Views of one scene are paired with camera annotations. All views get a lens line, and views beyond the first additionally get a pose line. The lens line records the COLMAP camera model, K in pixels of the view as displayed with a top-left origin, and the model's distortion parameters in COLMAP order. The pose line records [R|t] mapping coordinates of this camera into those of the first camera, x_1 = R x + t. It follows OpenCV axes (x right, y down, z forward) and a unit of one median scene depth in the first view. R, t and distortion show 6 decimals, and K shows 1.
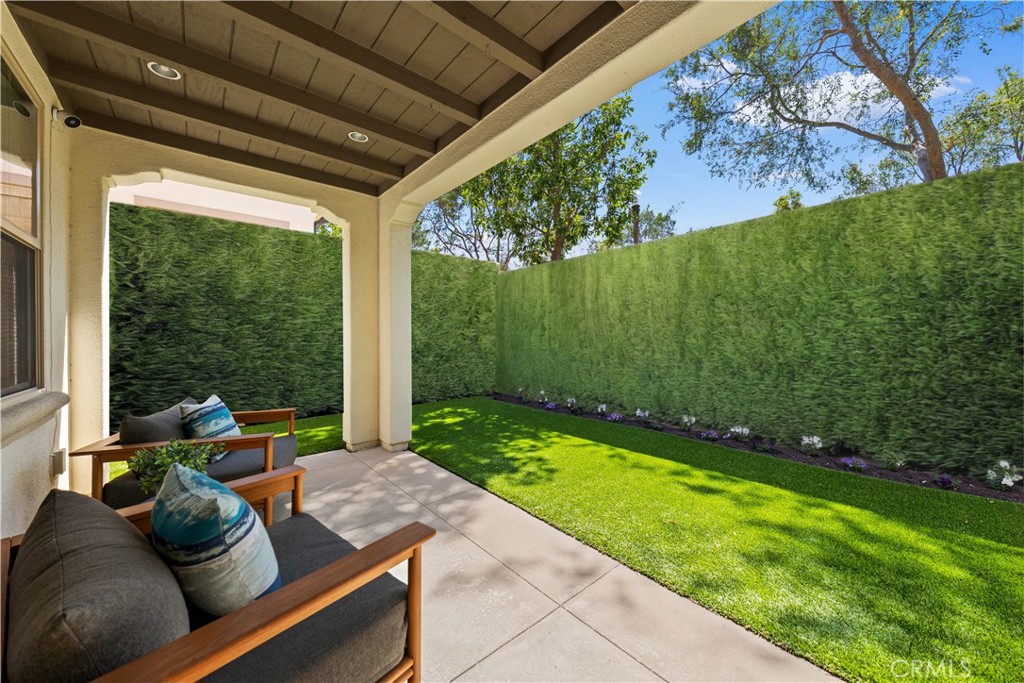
lens RADIAL K [[374.0, 0, 503.1], [0, 374.0, 338.2], [0, 0, 1]] dist [0.021192, -0.000082]
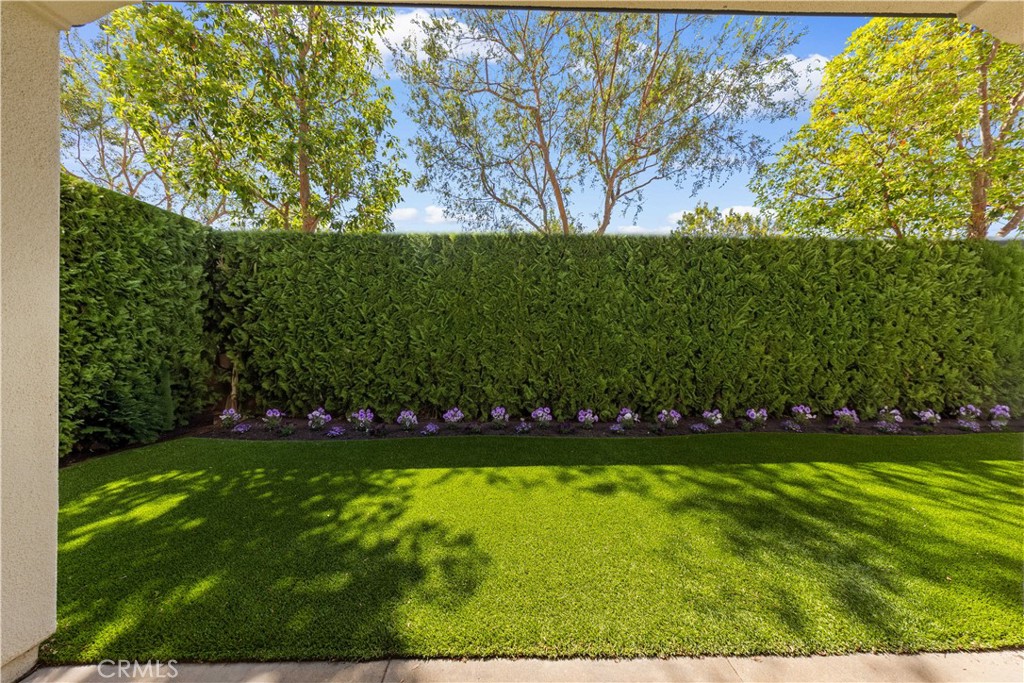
lens RADIAL K [[303.0, 0, 512.0], [0, 303.0, 341.5], [0, 0, 1]] dist [0.000529, 0.000021]
pose [[0.629198, 0.000034, 0.777245, -0.232120], [0.005993, 0.999970, -0.004896, -0.001879], [-0.777222, 0.007739, 0.629179, 0.559597]]
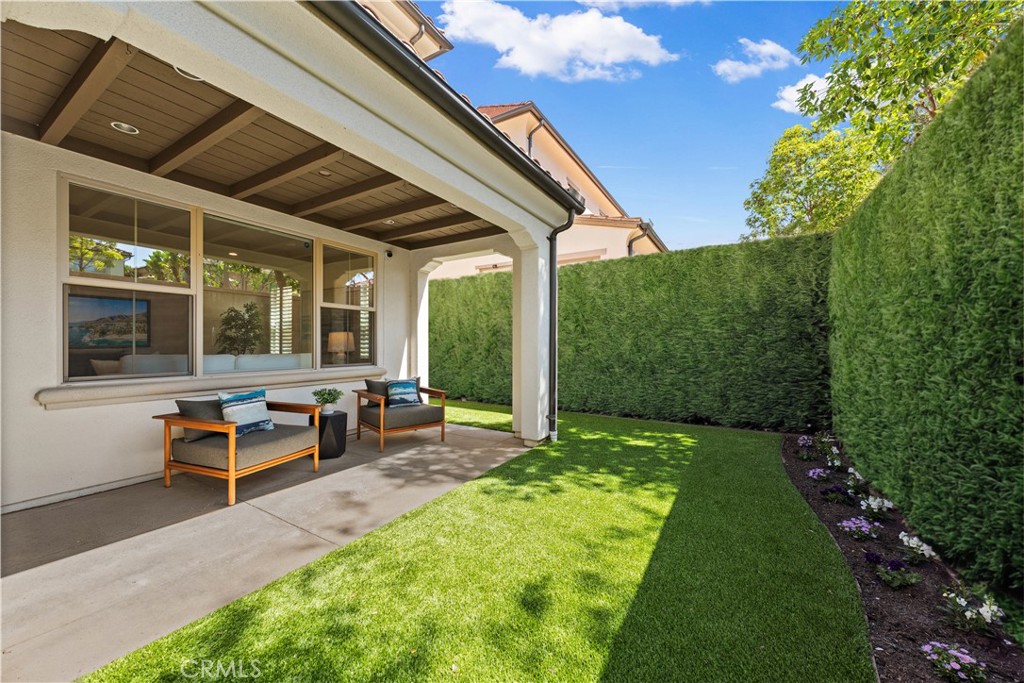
lens RADIAL K [[374.0, 0, 503.1], [0, 374.0, 338.2], [0, 0, 1]] dist [0.021192, -0.000082]
pose [[0.318050, -0.005115, -0.948060, 0.925585], [-0.016785, 0.999798, -0.011026, -0.023201], [0.947925, 0.019420, 0.317900, 0.614015]]
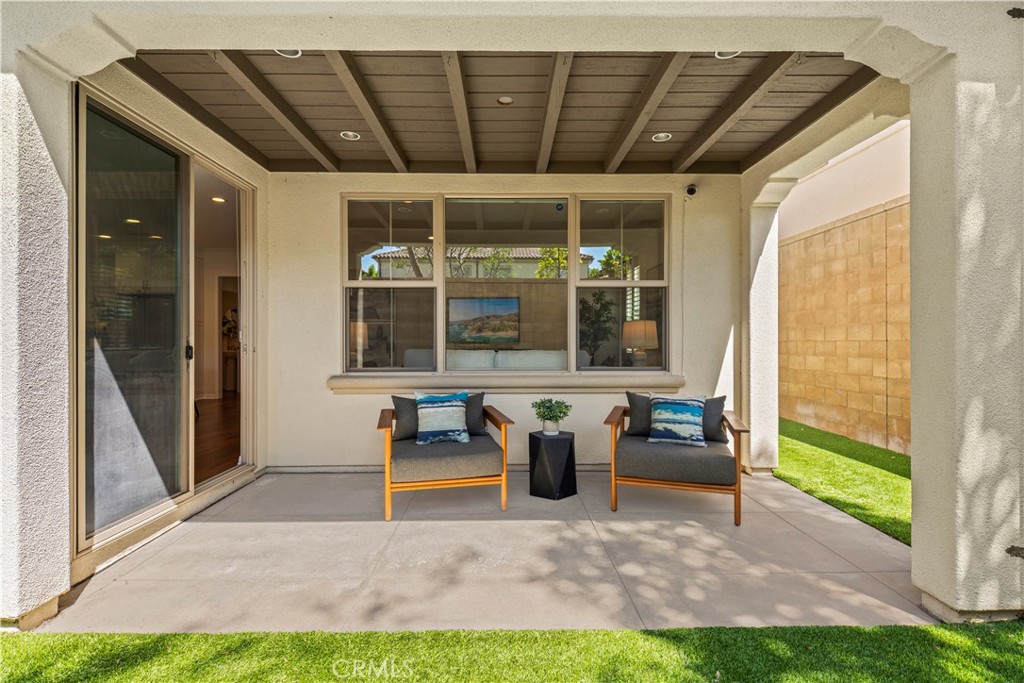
lens RADIAL K [[487.5, 0, 515.6], [0, 487.5, 337.2], [0, 0, 1]] dist [0.065743, -0.030796]
pose [[-0.621419, 0.004556, -0.783465, 0.524825], [-0.001219, 0.999976, 0.006782, -0.016994], [0.783478, 0.005169, -0.621398, 1.121497]]
